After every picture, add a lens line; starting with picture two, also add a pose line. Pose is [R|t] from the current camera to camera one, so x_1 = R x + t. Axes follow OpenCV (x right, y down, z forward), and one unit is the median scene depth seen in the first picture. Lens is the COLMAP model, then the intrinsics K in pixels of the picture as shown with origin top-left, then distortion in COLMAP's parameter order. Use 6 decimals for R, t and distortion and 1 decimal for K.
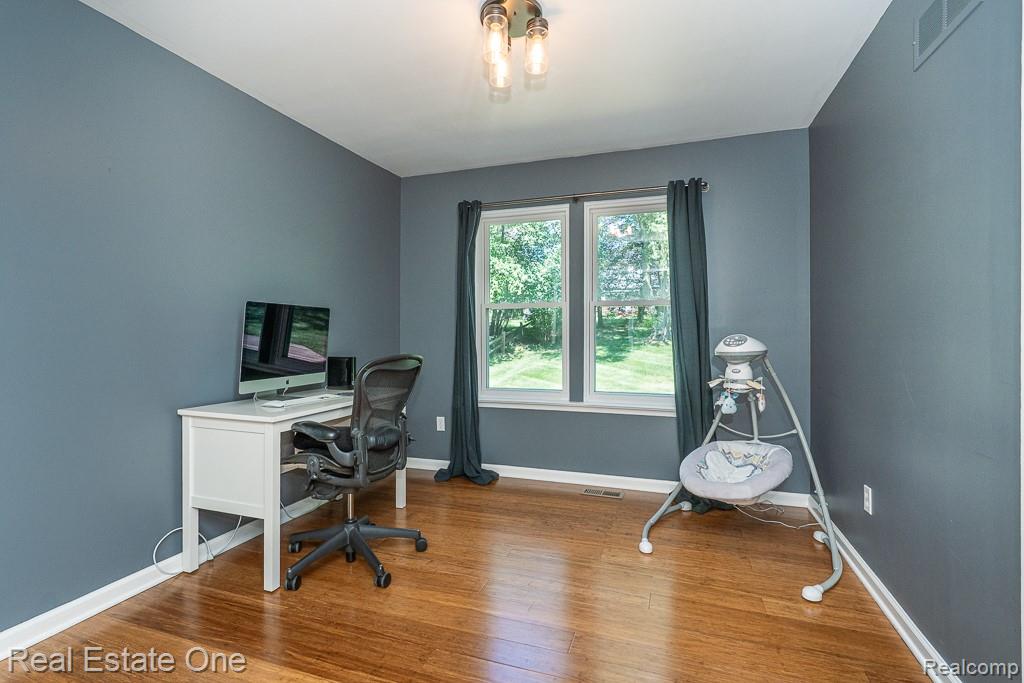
lens RADIAL K [[477.0, 0, 503.6], [0, 477.0, 335.8], [0, 0, 1]] dist [-0.008571, 0.002685]
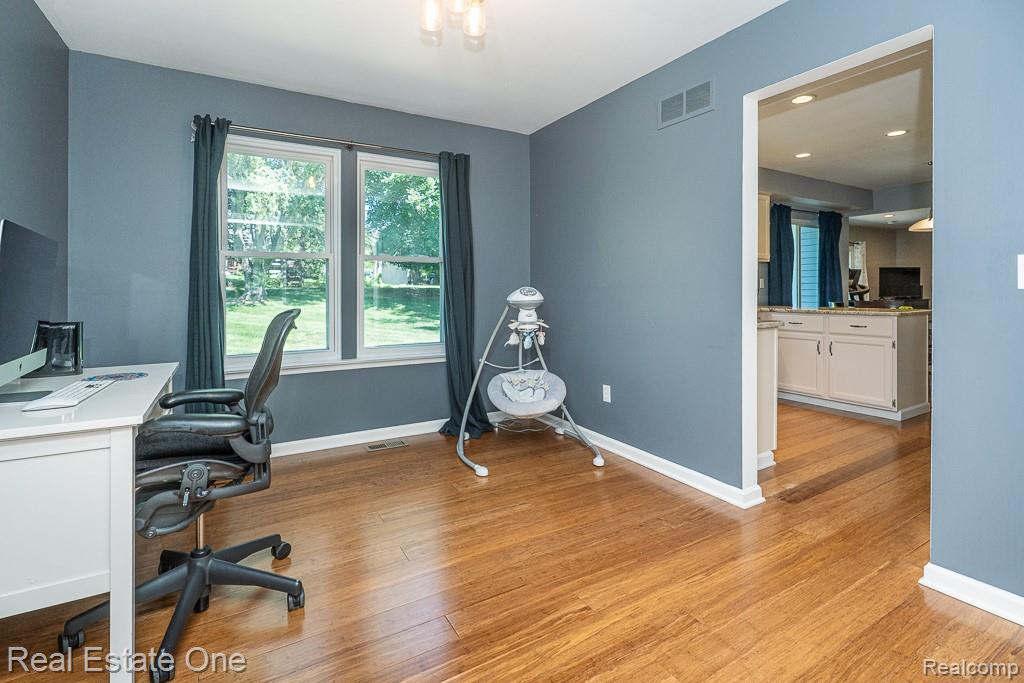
lens RADIAL K [[477.0, 0, 509.3], [0, 477.0, 297.9], [0, 0, 1]] dist [-0.008571, 0.002685]
pose [[0.654376, -0.013245, 0.756053, -0.393049], [0.009990, 0.999911, 0.008871, 0.011243], [-0.756103, 0.001748, 0.654450, 0.146720]]
